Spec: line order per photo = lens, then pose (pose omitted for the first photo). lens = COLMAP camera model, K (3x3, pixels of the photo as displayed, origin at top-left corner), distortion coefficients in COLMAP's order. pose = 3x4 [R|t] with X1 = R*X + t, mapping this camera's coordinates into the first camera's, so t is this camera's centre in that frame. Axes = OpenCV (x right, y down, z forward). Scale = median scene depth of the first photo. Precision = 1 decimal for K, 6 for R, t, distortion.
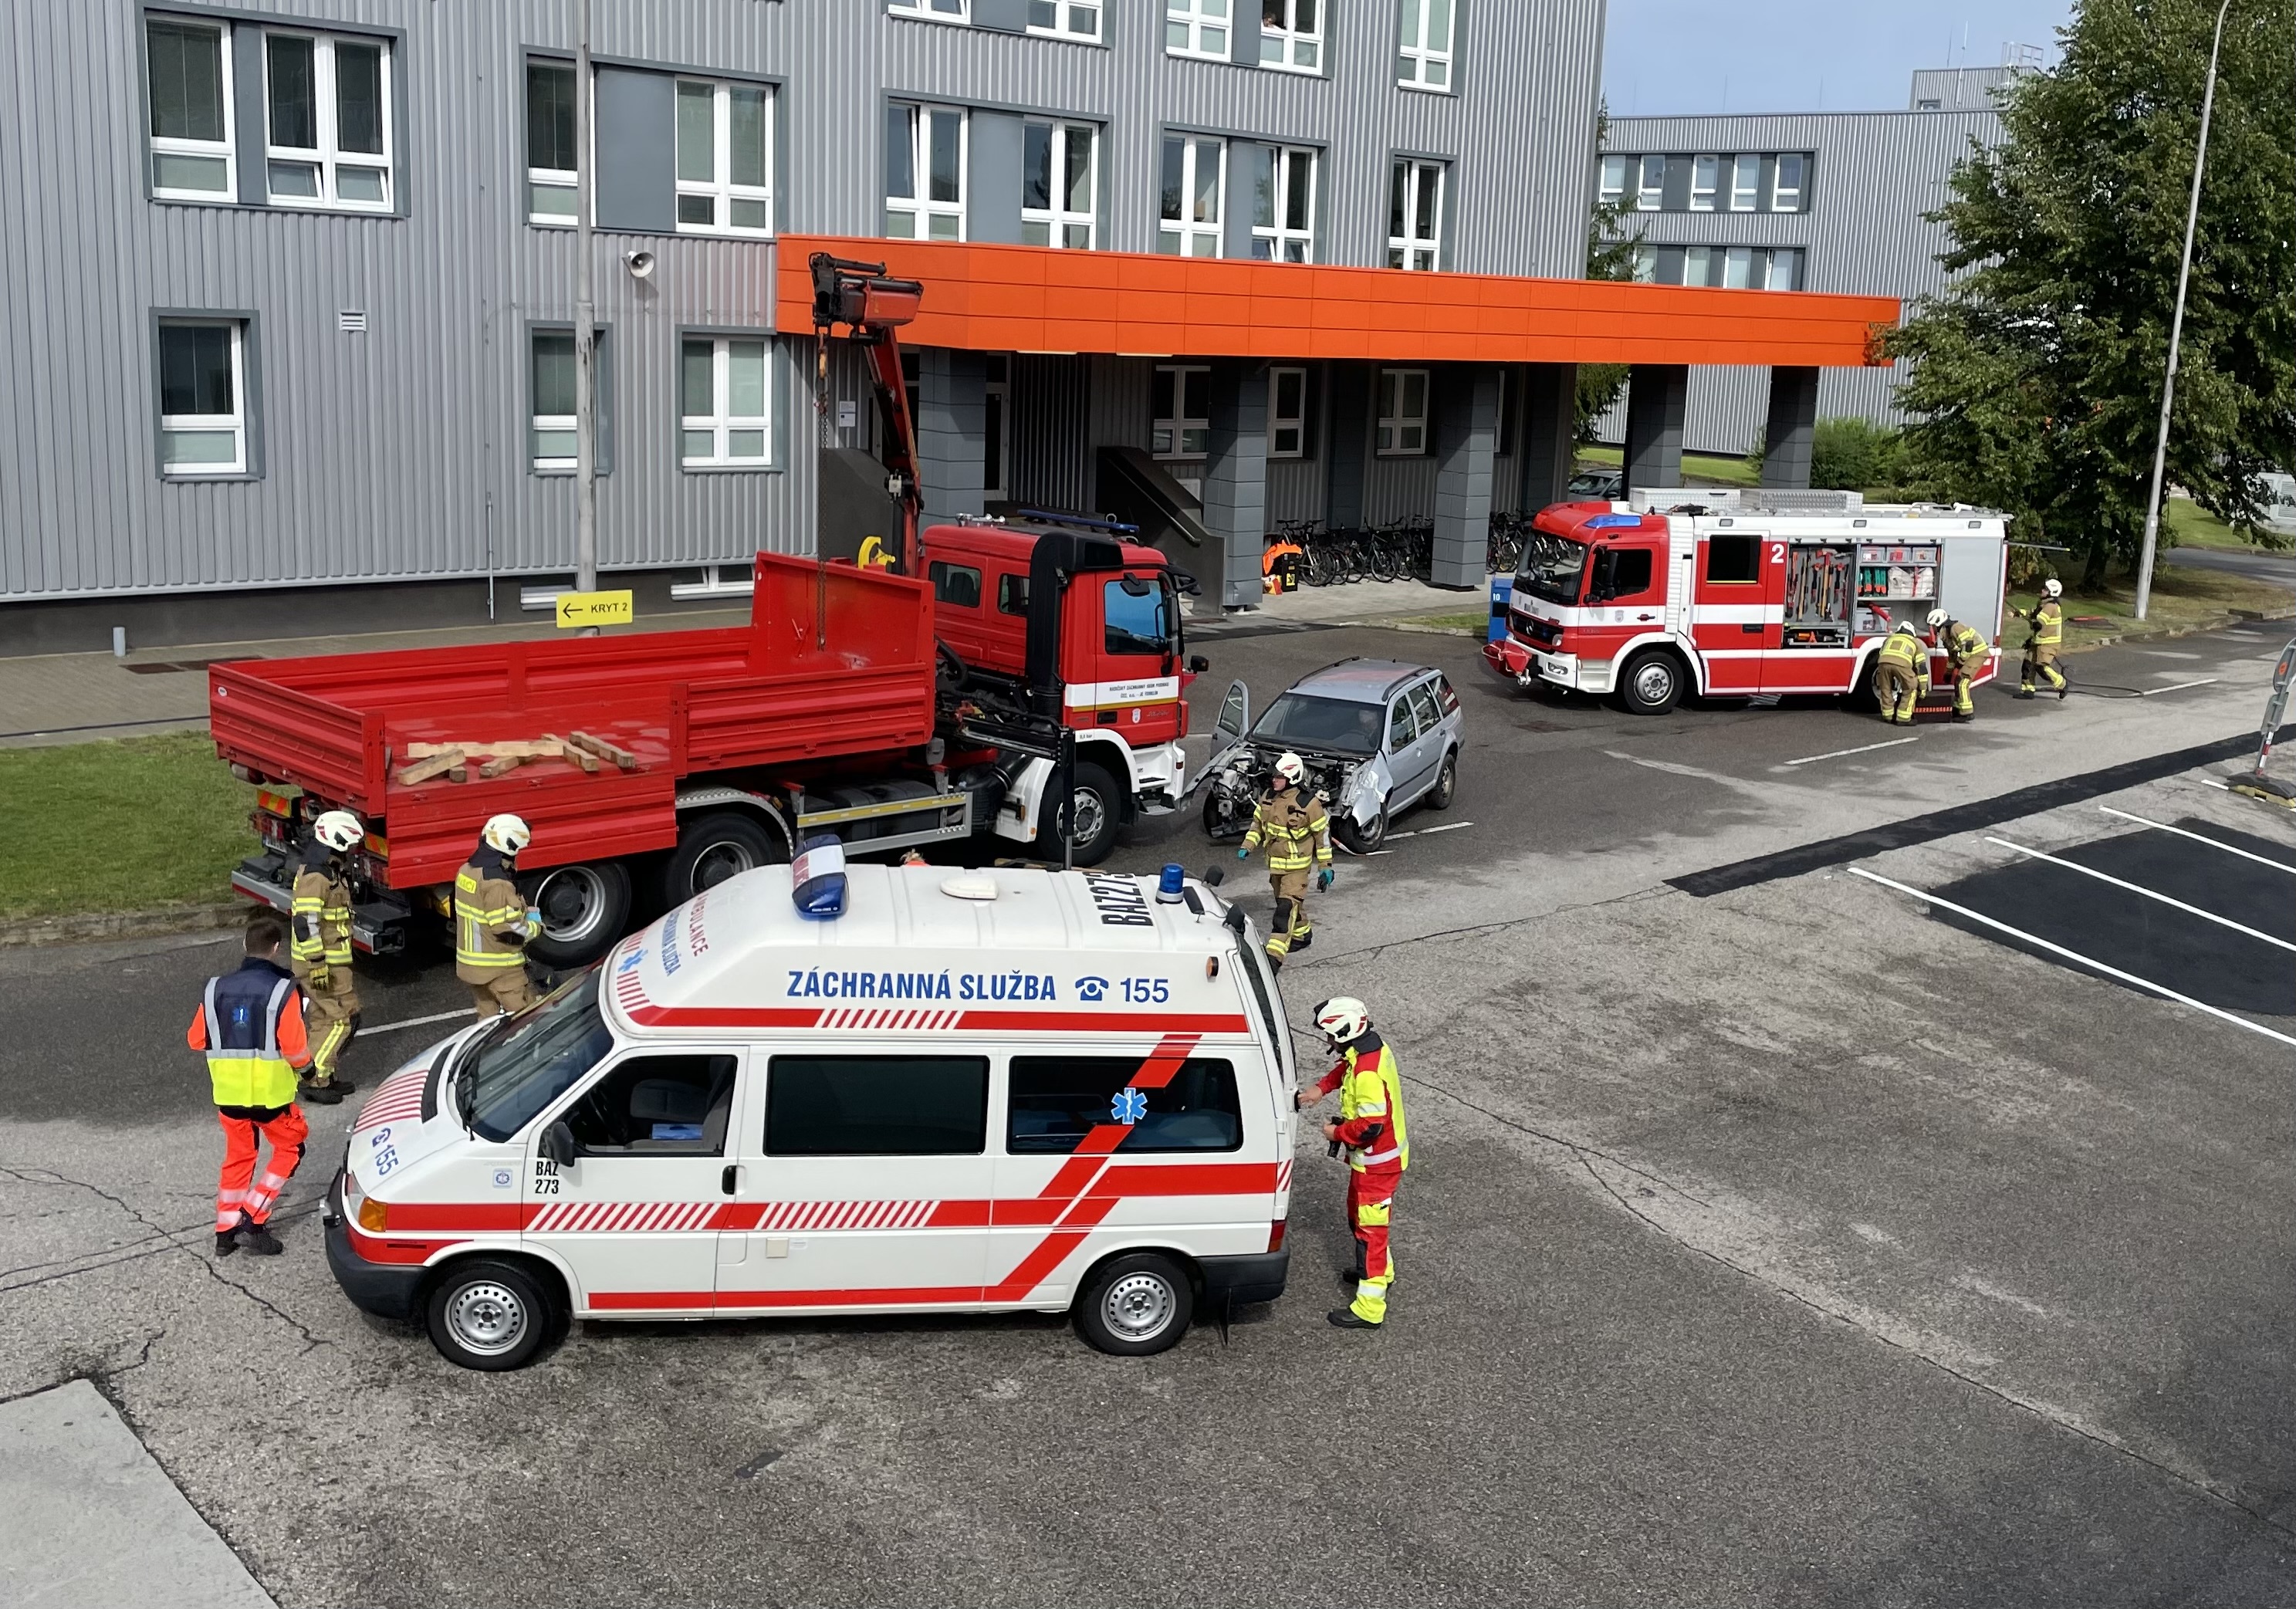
lens RADIAL K [[2385.1, 0, 1148.0], [0, 2385.1, 804.5], [0, 0, 1]] dist [0.036147, -0.020188]
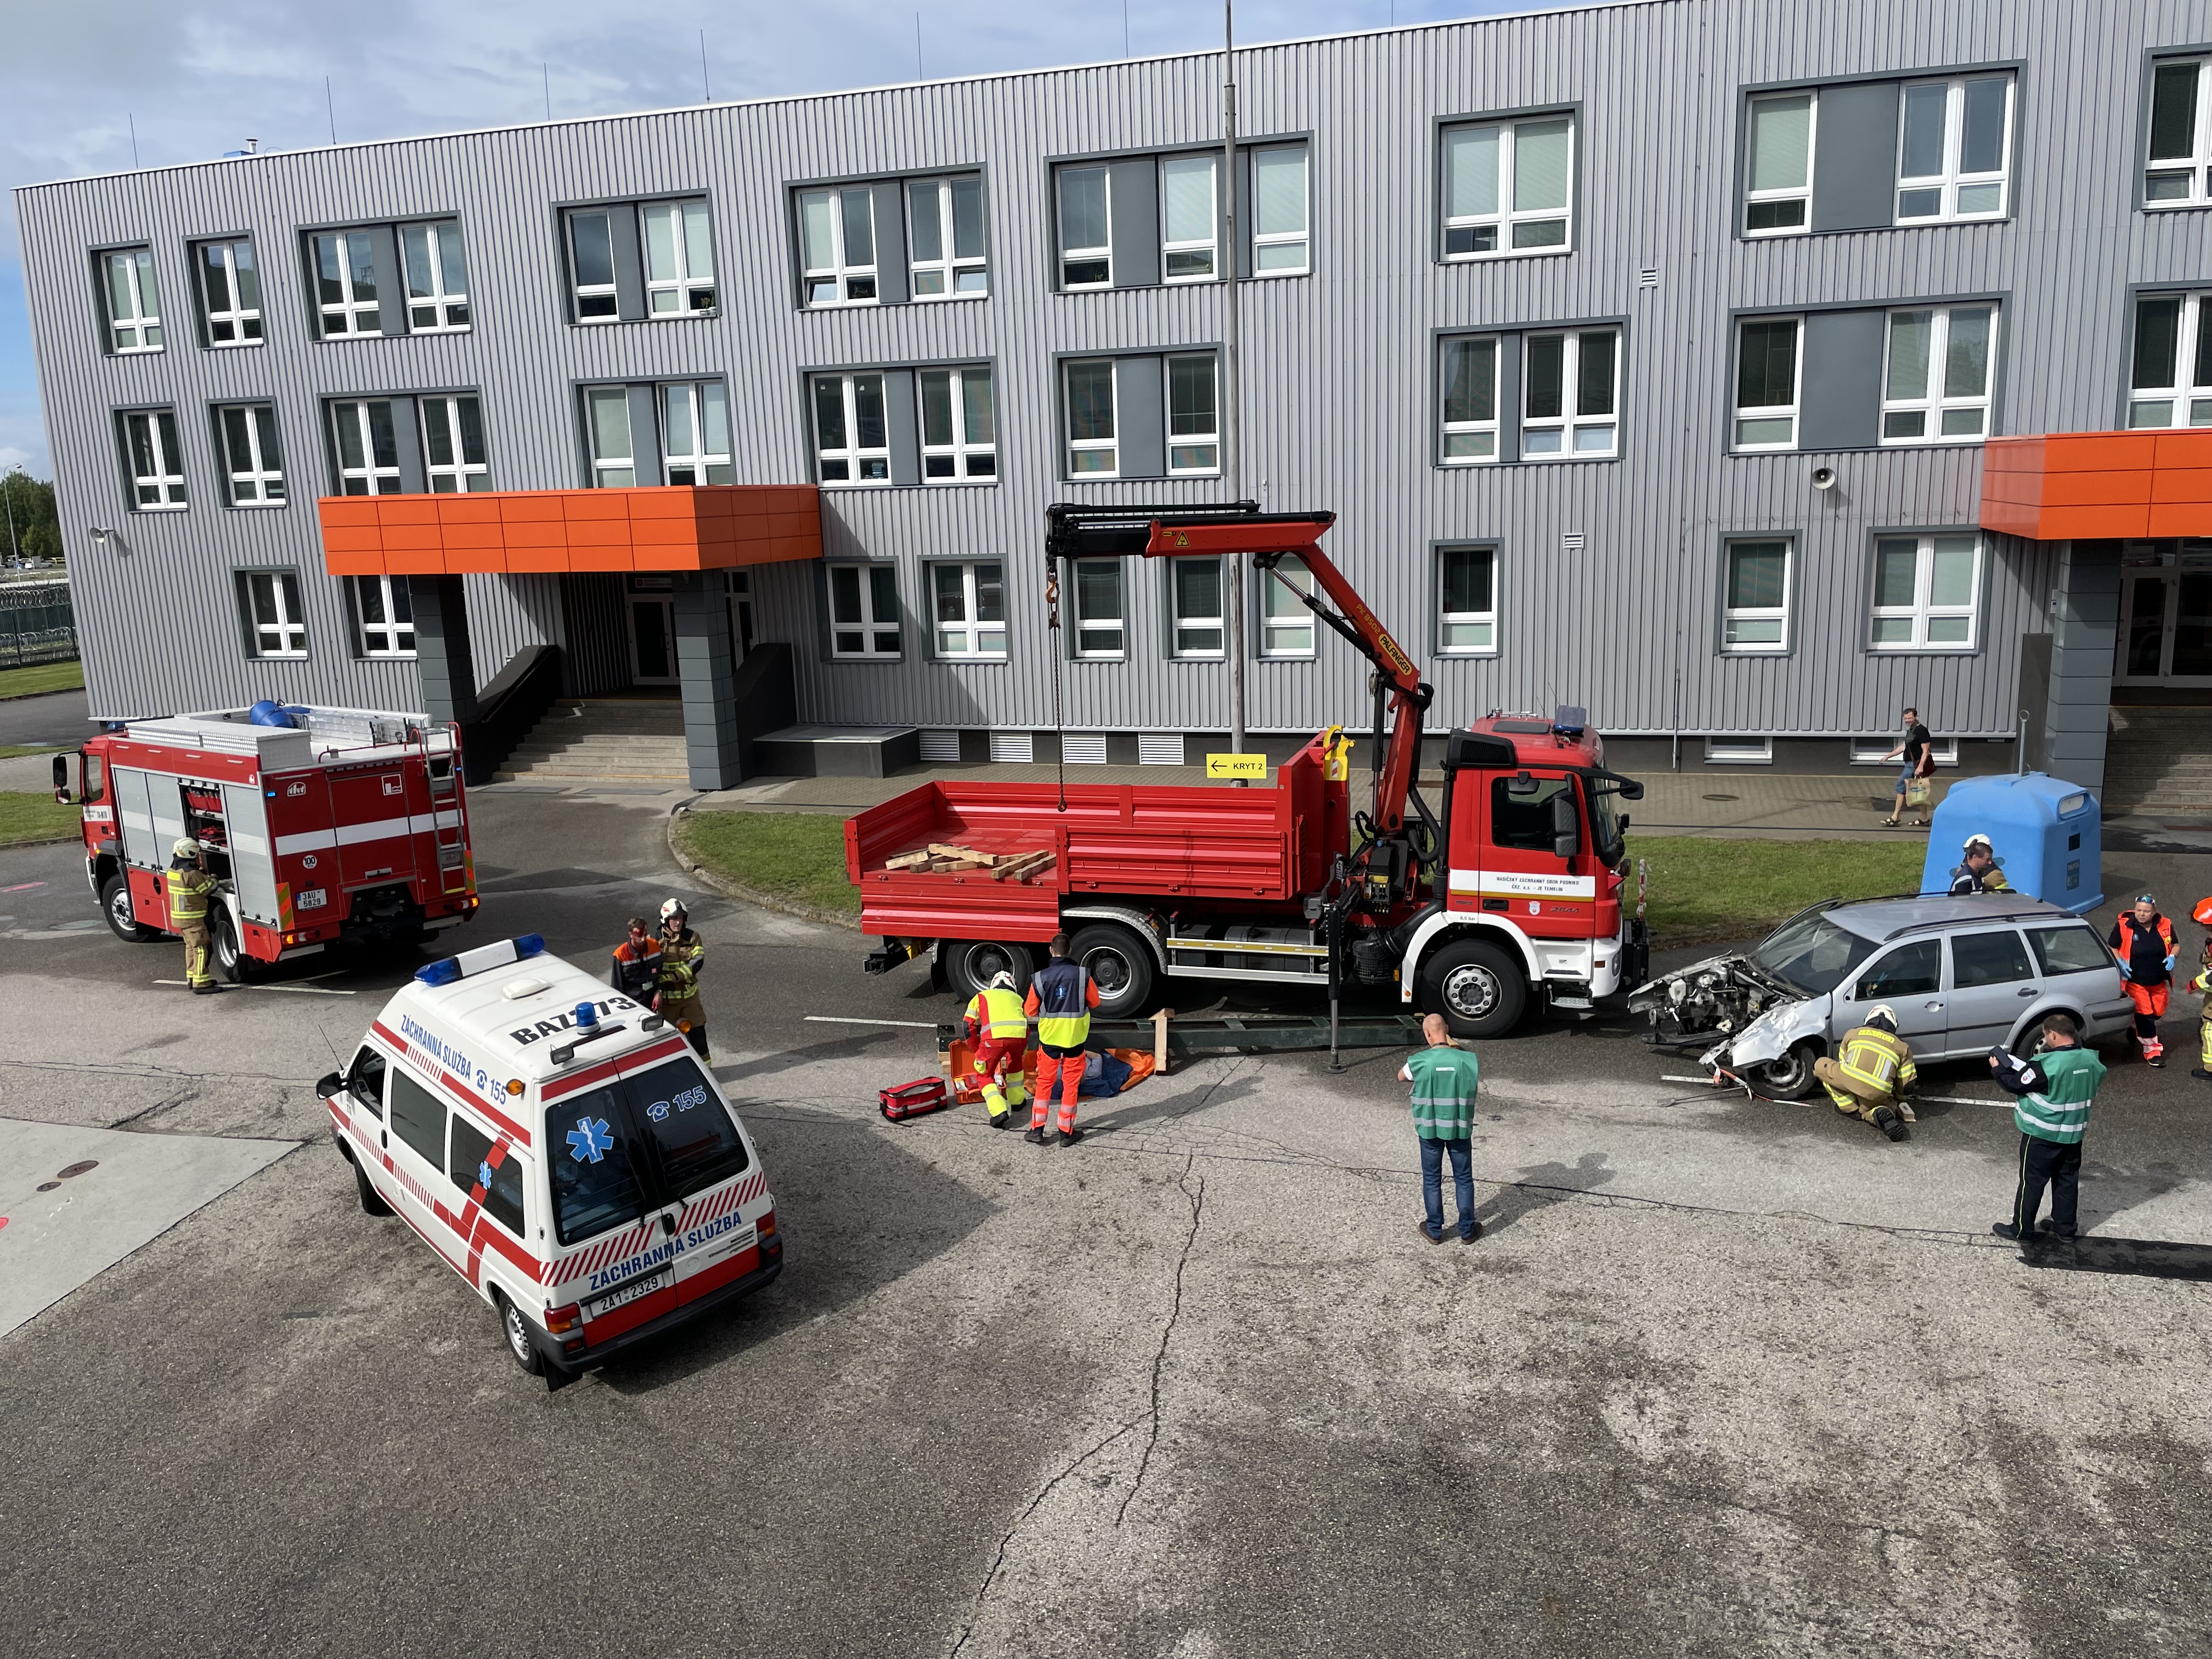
lens RADIAL K [[1644.5, 0, 1106.0], [0, 1644.5, 829.5], [0, 0, 1]] dist [0.027553, -0.004604]
pose [[0.472441, 0.112258, -0.874184, 0.380582], [-0.126876, 0.990187, 0.058586, -0.064046], [0.872182, 0.083235, 0.482048, 0.347795]]
